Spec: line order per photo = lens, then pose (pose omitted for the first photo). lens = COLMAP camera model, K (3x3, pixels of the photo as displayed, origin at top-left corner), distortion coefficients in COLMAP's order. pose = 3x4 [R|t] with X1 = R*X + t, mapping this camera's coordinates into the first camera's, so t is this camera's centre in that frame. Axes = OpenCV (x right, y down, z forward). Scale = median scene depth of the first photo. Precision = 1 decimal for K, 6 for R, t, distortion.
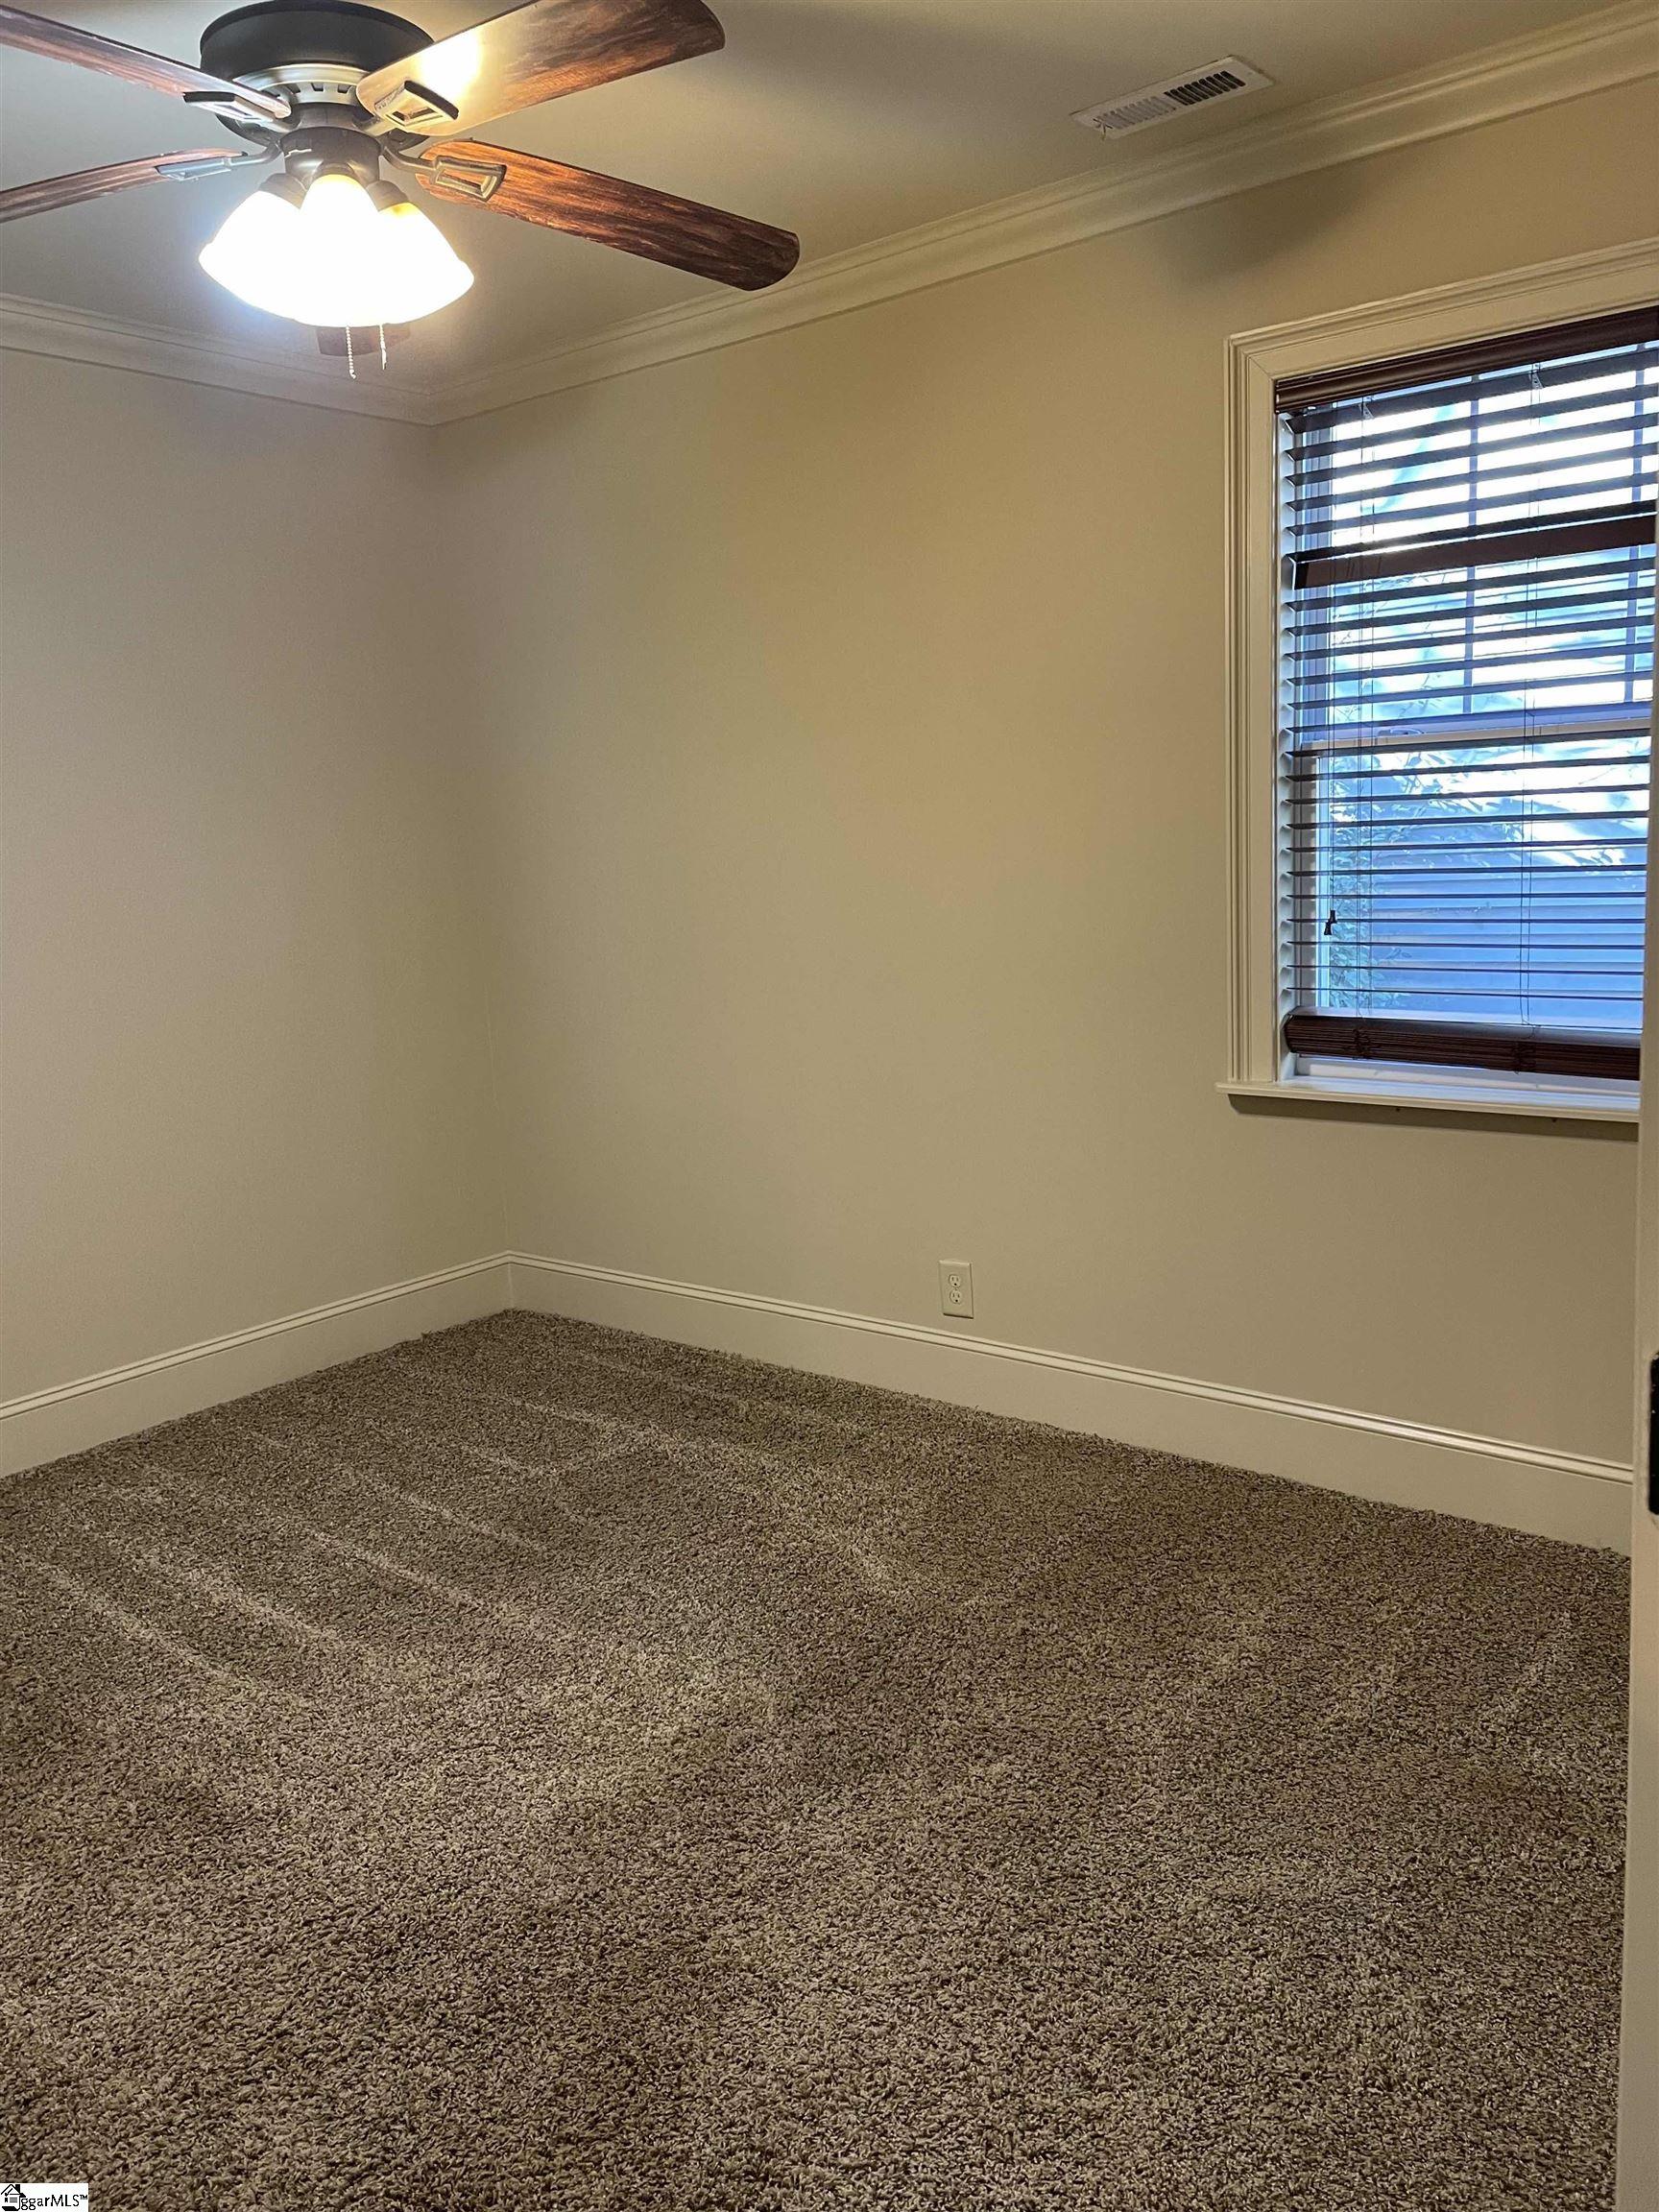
lens RADIAL K [[1665.2, 0, 821.8], [0, 1665.2, 1094.1], [0, 0, 1]] dist [0.092027, -0.110863]
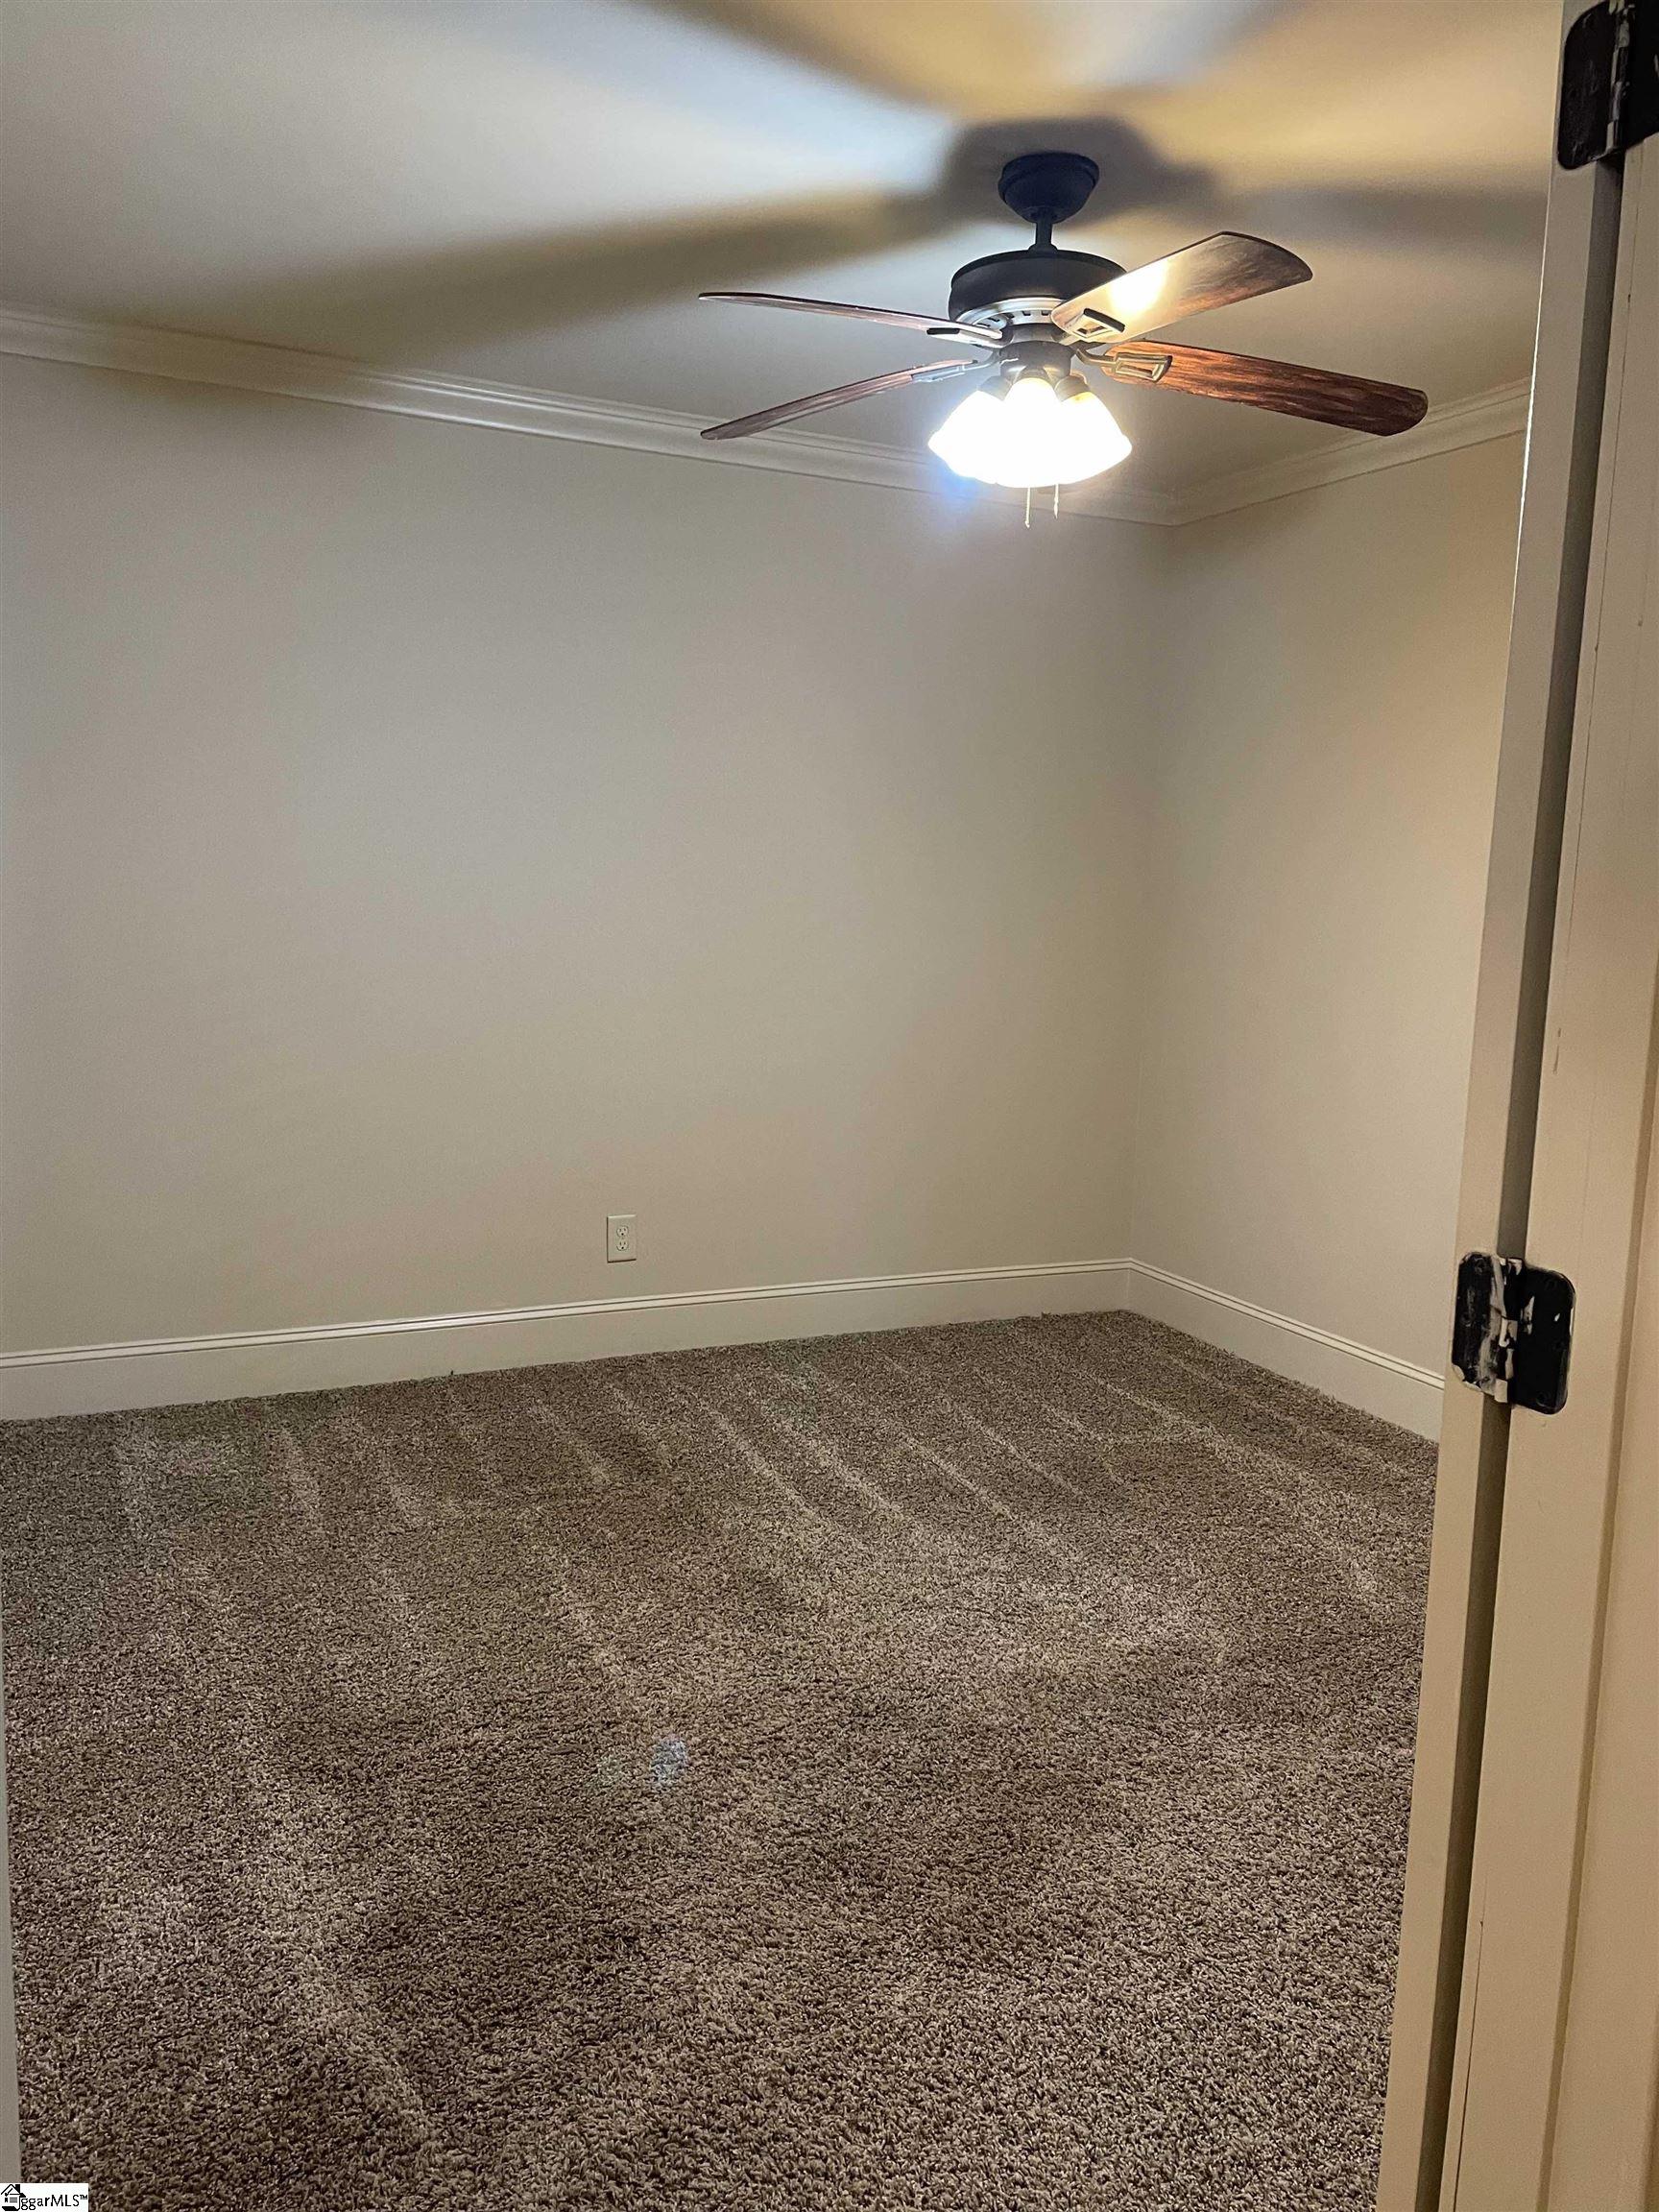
lens RADIAL K [[1665.2, 0, 821.8], [0, 1665.2, 1094.1], [0, 0, 1]] dist [0.092027, -0.110863]
pose [[0.892972, 0.138972, -0.428121, 0.187861], [-0.152489, 0.988301, 0.002752, 0.029870], [0.423495, 0.062826, 0.903717, -0.203020]]
